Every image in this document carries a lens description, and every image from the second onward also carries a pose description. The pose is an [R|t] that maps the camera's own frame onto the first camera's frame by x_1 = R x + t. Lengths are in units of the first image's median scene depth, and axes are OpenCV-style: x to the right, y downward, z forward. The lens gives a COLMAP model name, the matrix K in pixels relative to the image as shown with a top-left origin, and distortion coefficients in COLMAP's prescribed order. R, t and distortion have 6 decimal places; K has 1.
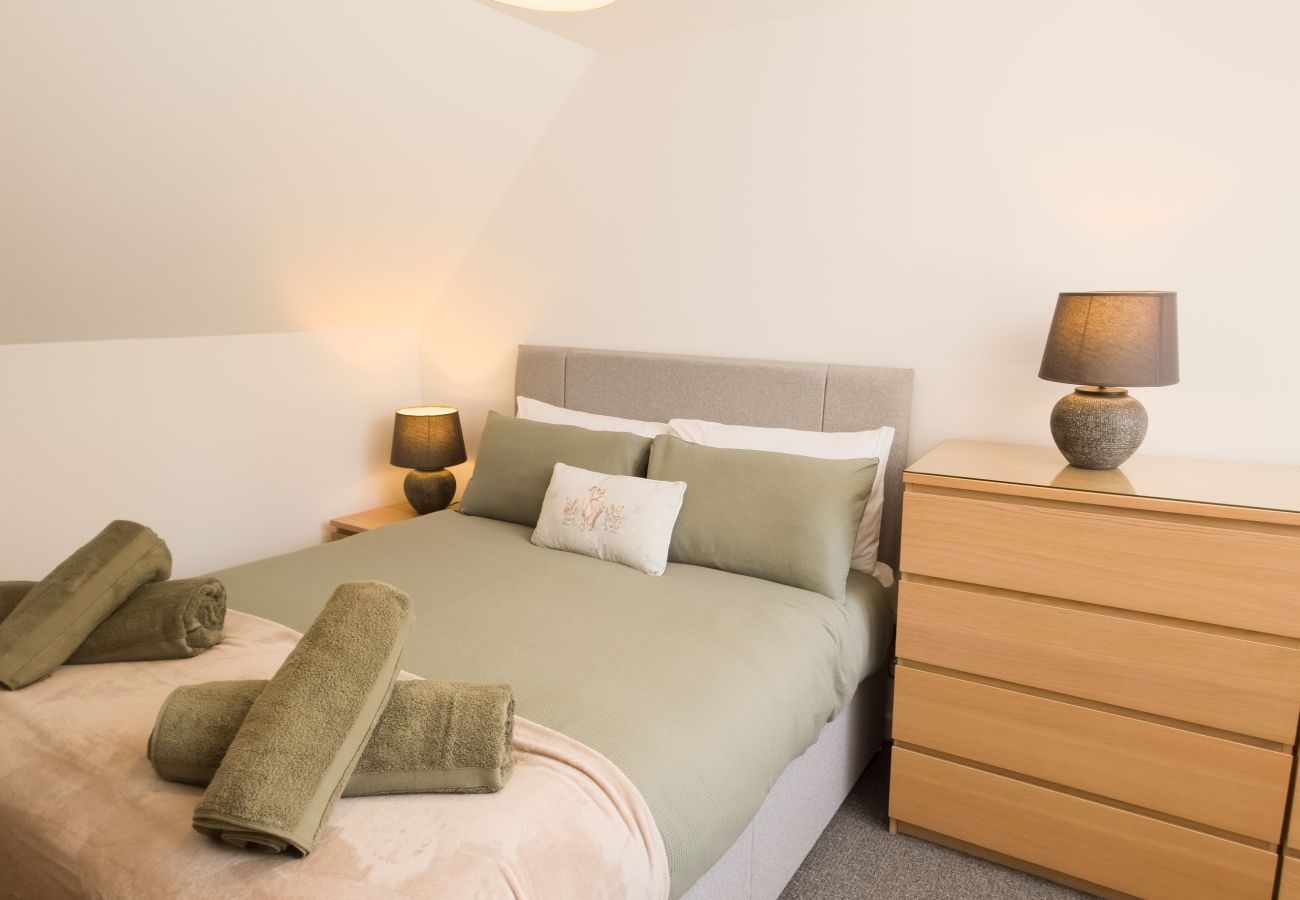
lens RADIAL K [[855.2, 0, 655.1], [0, 855.2, 457.4], [0, 0, 1]] dist [0.003732, -0.002476]
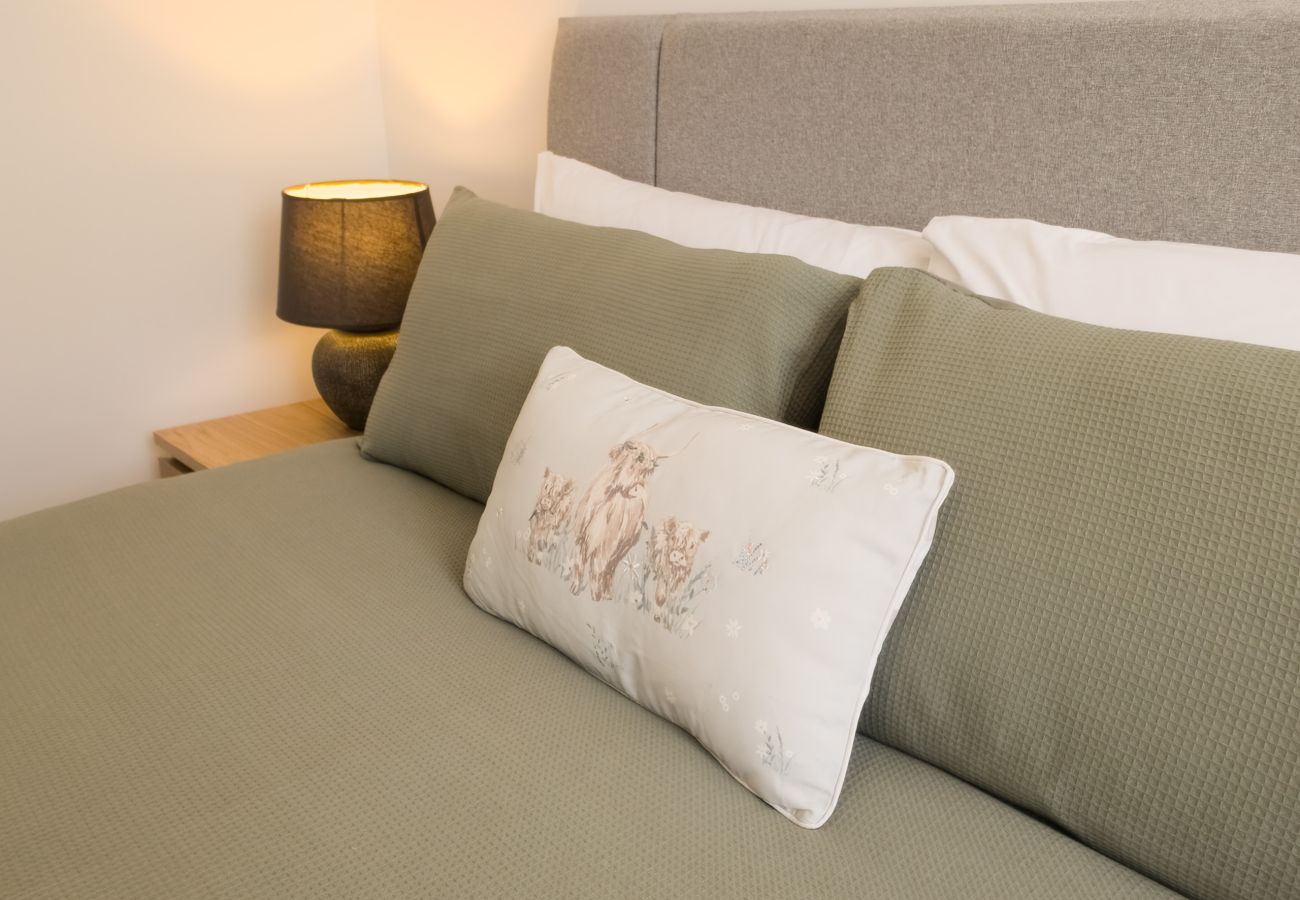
lens RADIAL K [[1085.1, 0, 650.4], [0, 1085.1, 448.9], [0, 0, 1]] dist [0.031633, -0.000489]
pose [[0.960447, 0.077179, -0.267554, 0.035080], [-0.036067, 0.987209, 0.155298, -0.021467], [0.276117, -0.139505, 0.950946, 0.653124]]
